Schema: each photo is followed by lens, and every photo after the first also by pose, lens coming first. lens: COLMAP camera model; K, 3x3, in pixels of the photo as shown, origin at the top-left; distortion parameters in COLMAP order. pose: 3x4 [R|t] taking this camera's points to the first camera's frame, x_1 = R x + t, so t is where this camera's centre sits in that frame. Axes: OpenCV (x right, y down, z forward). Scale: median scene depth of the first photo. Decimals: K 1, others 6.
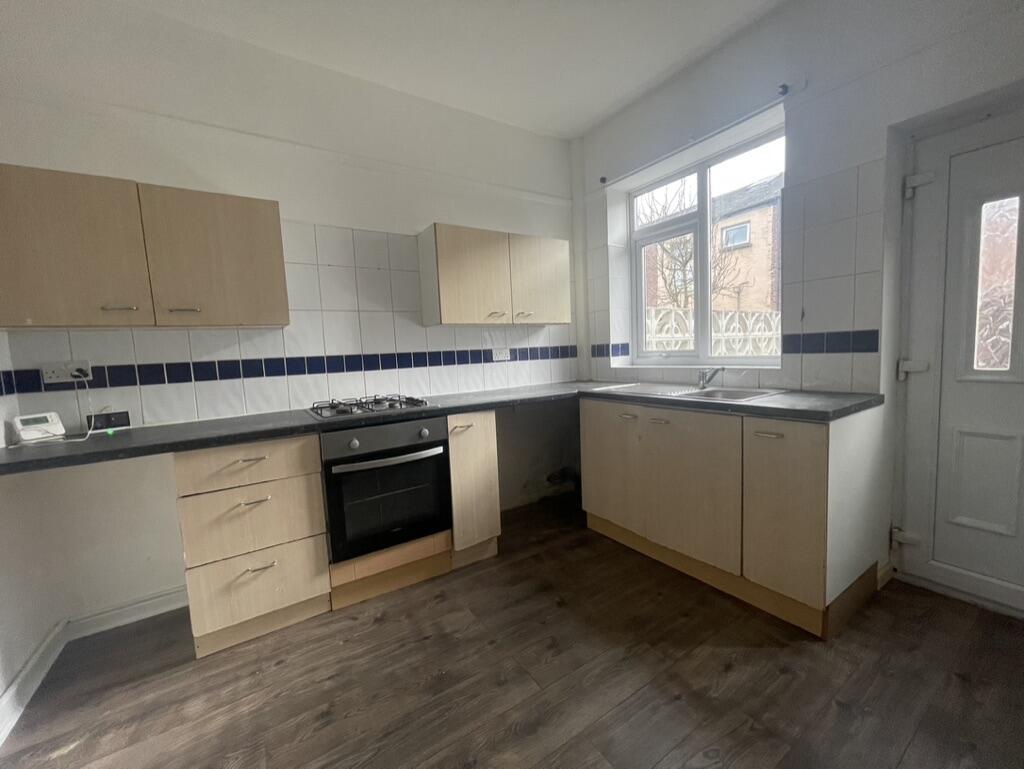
lens RADIAL K [[415.7, 0, 507.3], [0, 415.7, 387.6], [0, 0, 1]] dist [-0.000735, -0.000109]
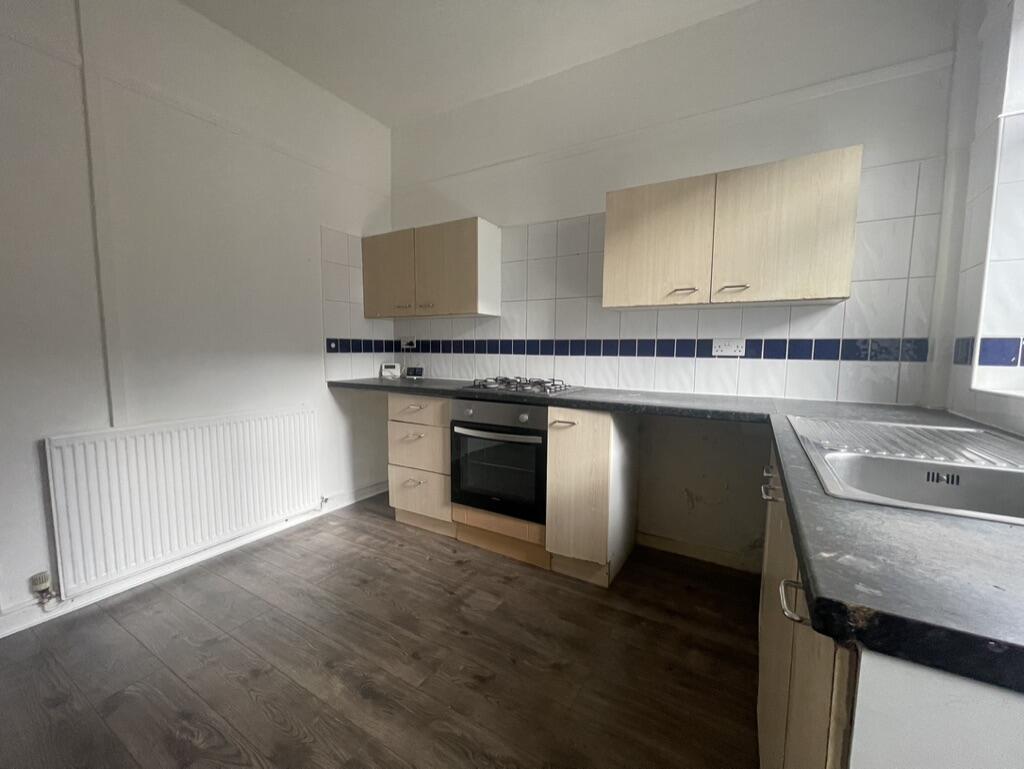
lens RADIAL K [[415.7, 0, 507.3], [0, 415.7, 387.6], [0, 0, 1]] dist [-0.000735, -0.000109]
pose [[0.434580, 0.135795, -0.890337, 0.680373], [-0.107834, 0.989302, 0.098255, -0.060303], [0.894154, 0.053309, 0.444574, 0.522213]]
